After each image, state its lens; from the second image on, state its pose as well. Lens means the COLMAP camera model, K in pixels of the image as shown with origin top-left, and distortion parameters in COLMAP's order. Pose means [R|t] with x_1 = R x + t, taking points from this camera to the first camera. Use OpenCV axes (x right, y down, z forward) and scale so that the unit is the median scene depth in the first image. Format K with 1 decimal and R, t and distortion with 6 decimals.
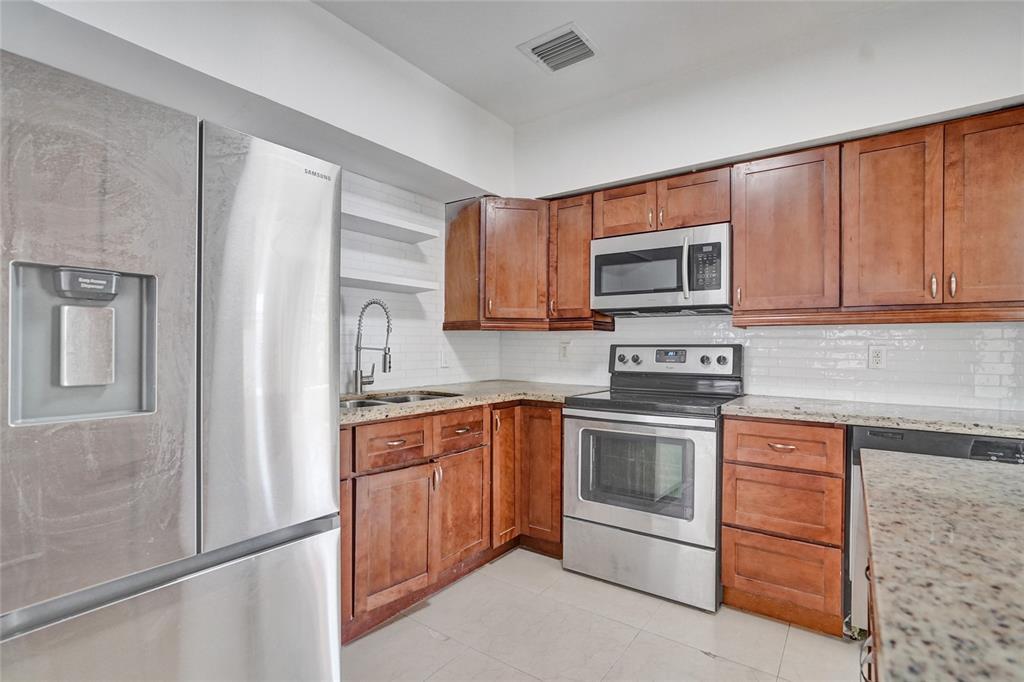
lens RADIAL K [[489.5, 0, 506.1], [0, 489.5, 344.1], [0, 0, 1]] dist [-0.023727, 0.009797]
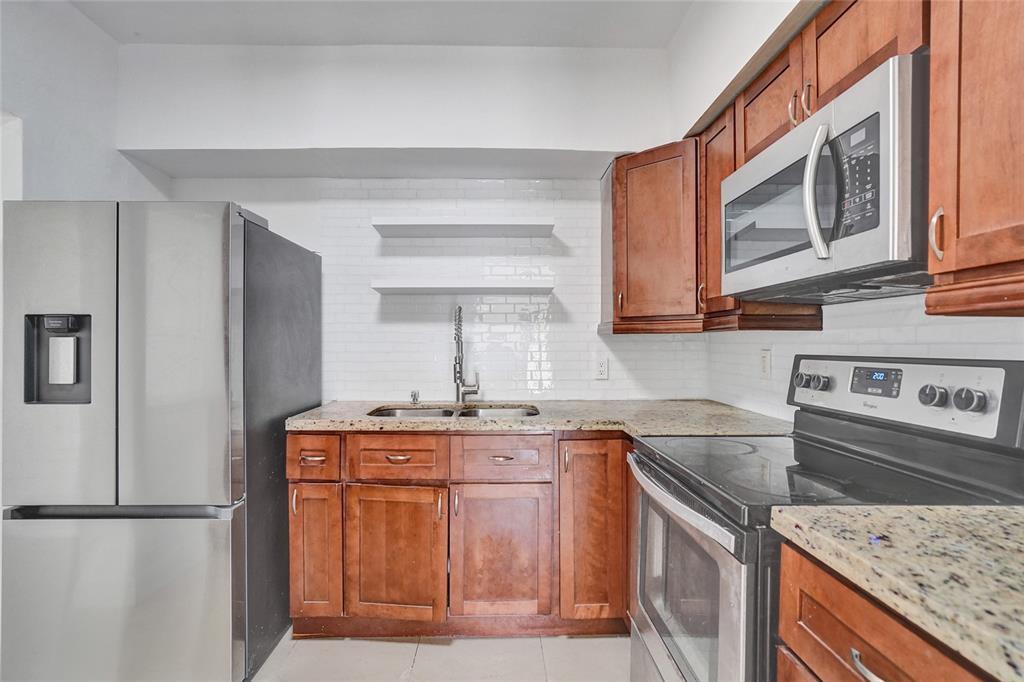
lens RADIAL K [[489.5, 0, 509.4], [0, 489.5, 345.2], [0, 0, 1]] dist [-0.023727, 0.009797]
pose [[0.607909, -0.002860, -0.794001, 0.489138], [0.007904, 0.999966, 0.002450, -0.014307], [0.793967, -0.007765, 0.607911, 0.429431]]
